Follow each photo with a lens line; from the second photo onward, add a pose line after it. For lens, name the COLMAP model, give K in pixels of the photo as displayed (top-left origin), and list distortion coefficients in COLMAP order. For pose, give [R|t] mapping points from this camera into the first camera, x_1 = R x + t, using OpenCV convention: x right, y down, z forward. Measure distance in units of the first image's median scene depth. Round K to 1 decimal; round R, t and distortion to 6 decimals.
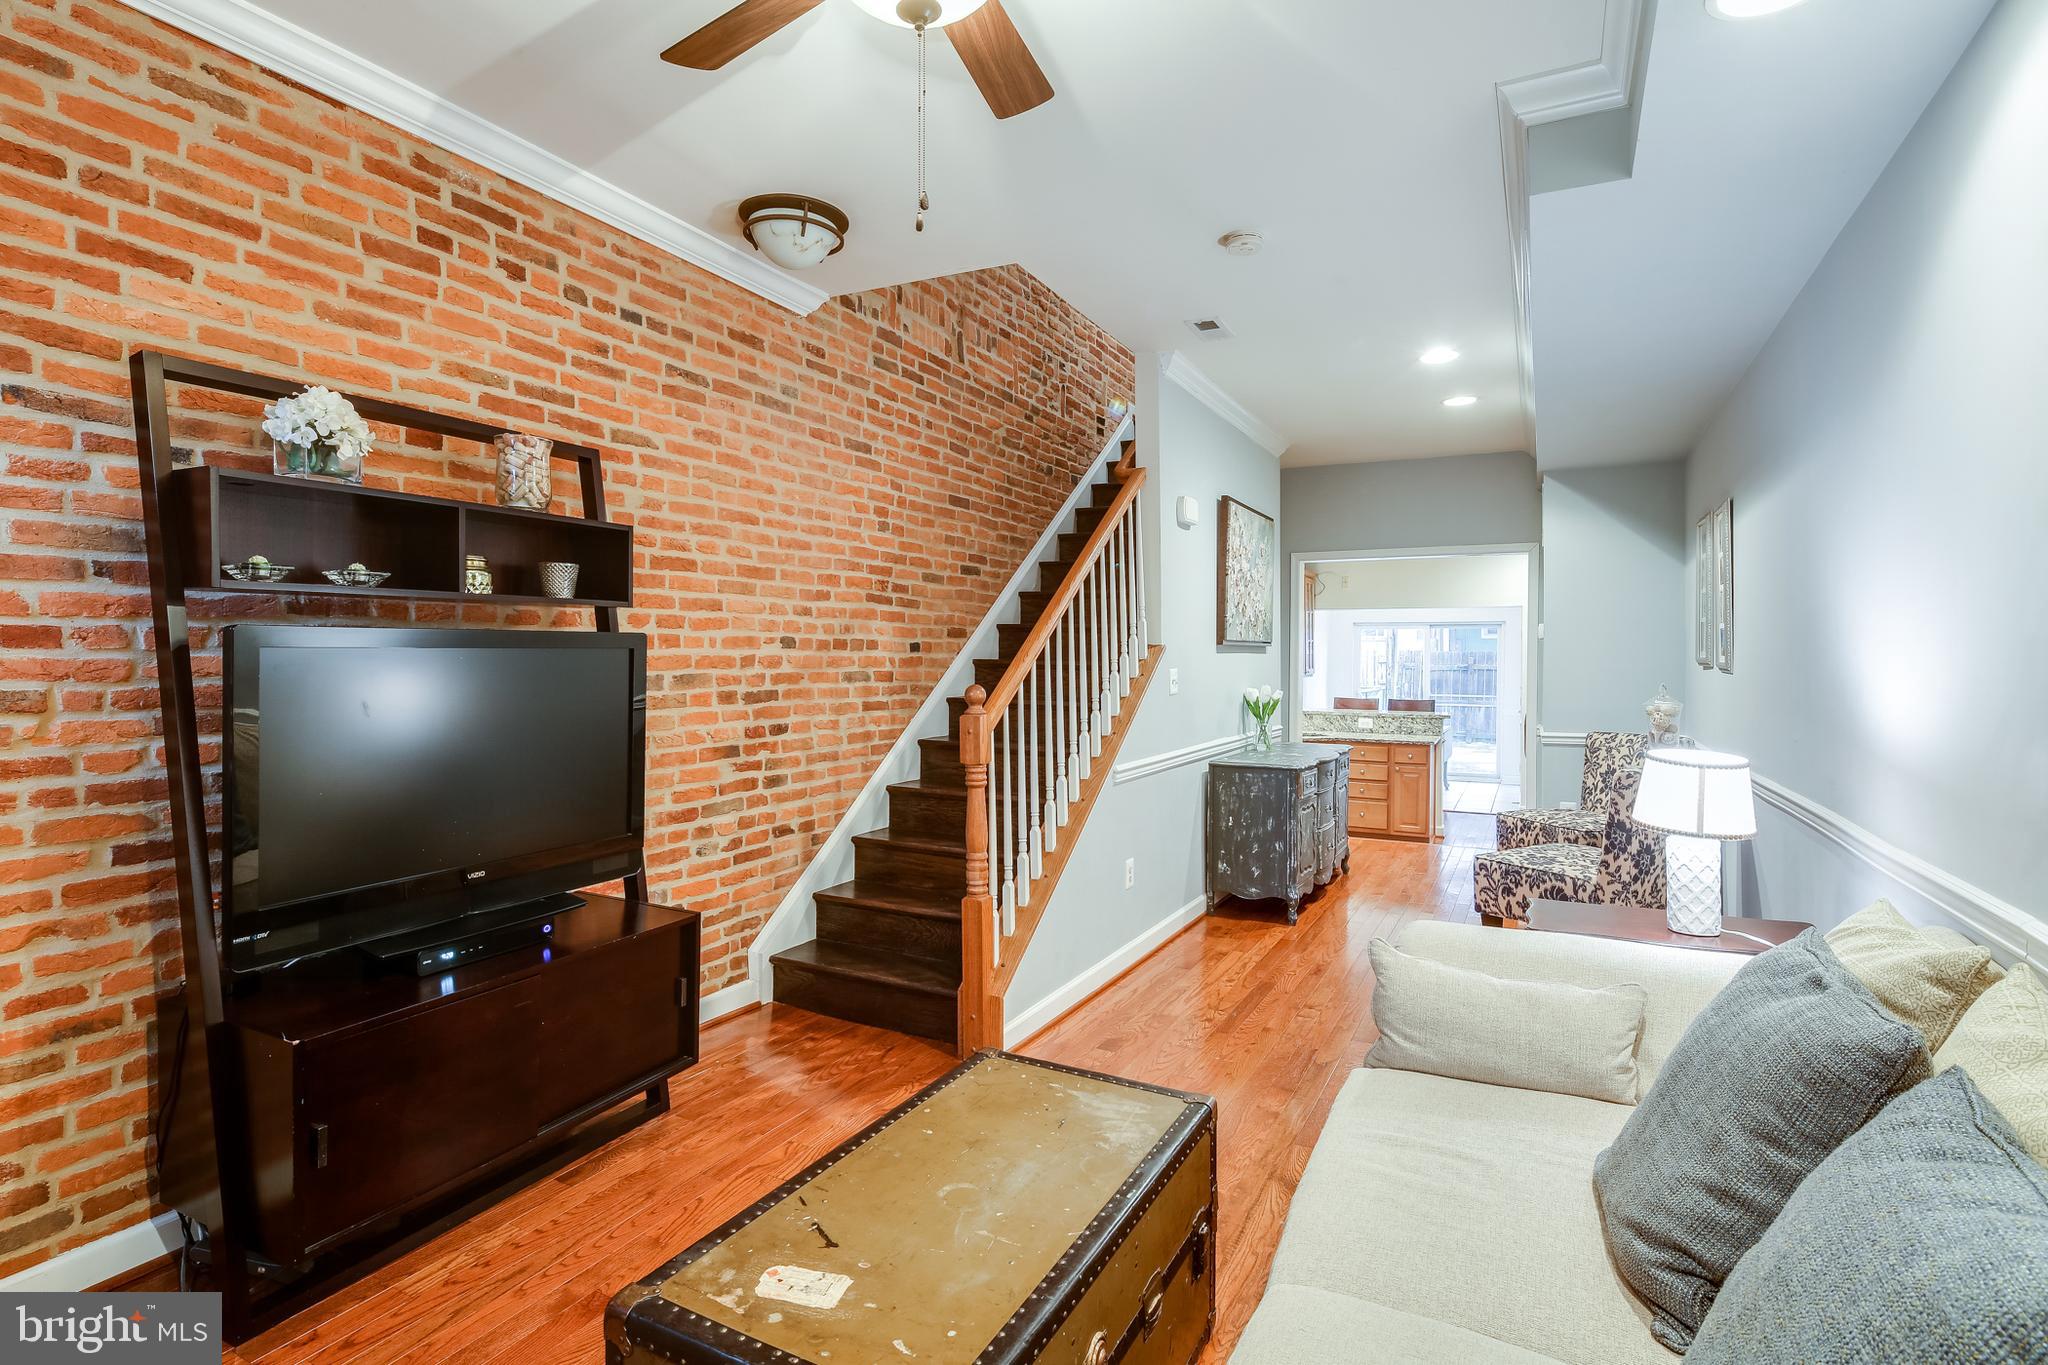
lens RADIAL K [[1009.9, 0, 1024.0], [0, 1009.9, 682.5], [0, 0, 1]] dist [0.001166, -0.001249]
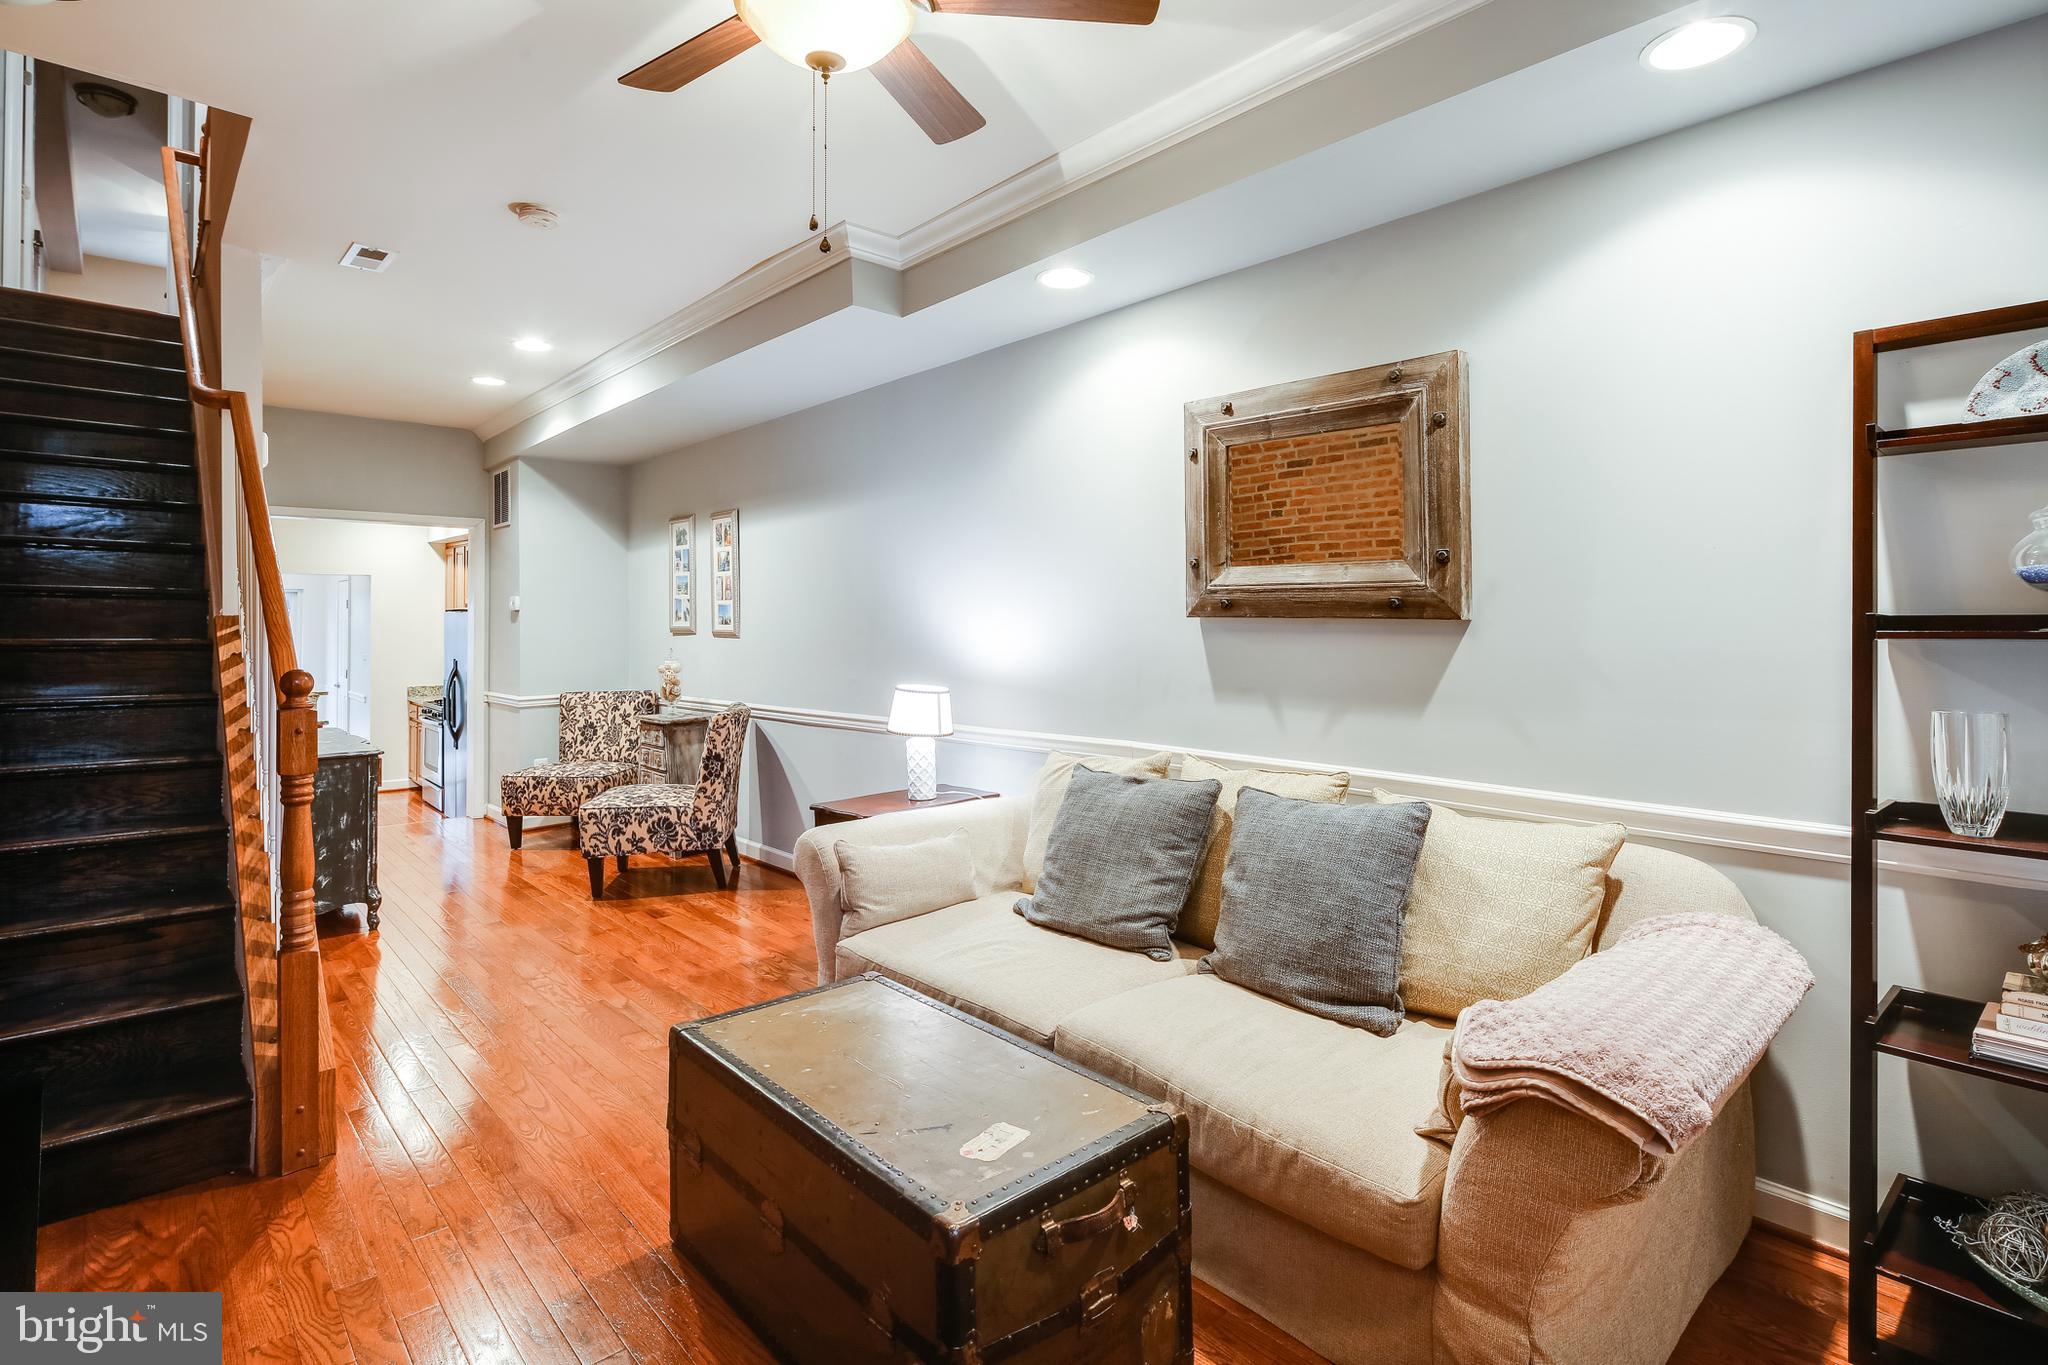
lens RADIAL K [[1005.1, 0, 1024.6], [0, 1005.1, 604.5], [0, 0, 1]] dist [0.000617, -0.000546]
pose [[0.349903, 0.011664, 0.936713, -0.445000], [0.032661, 0.999163, -0.024642, -0.007411], [-0.936216, 0.039217, 0.349229, 0.168966]]
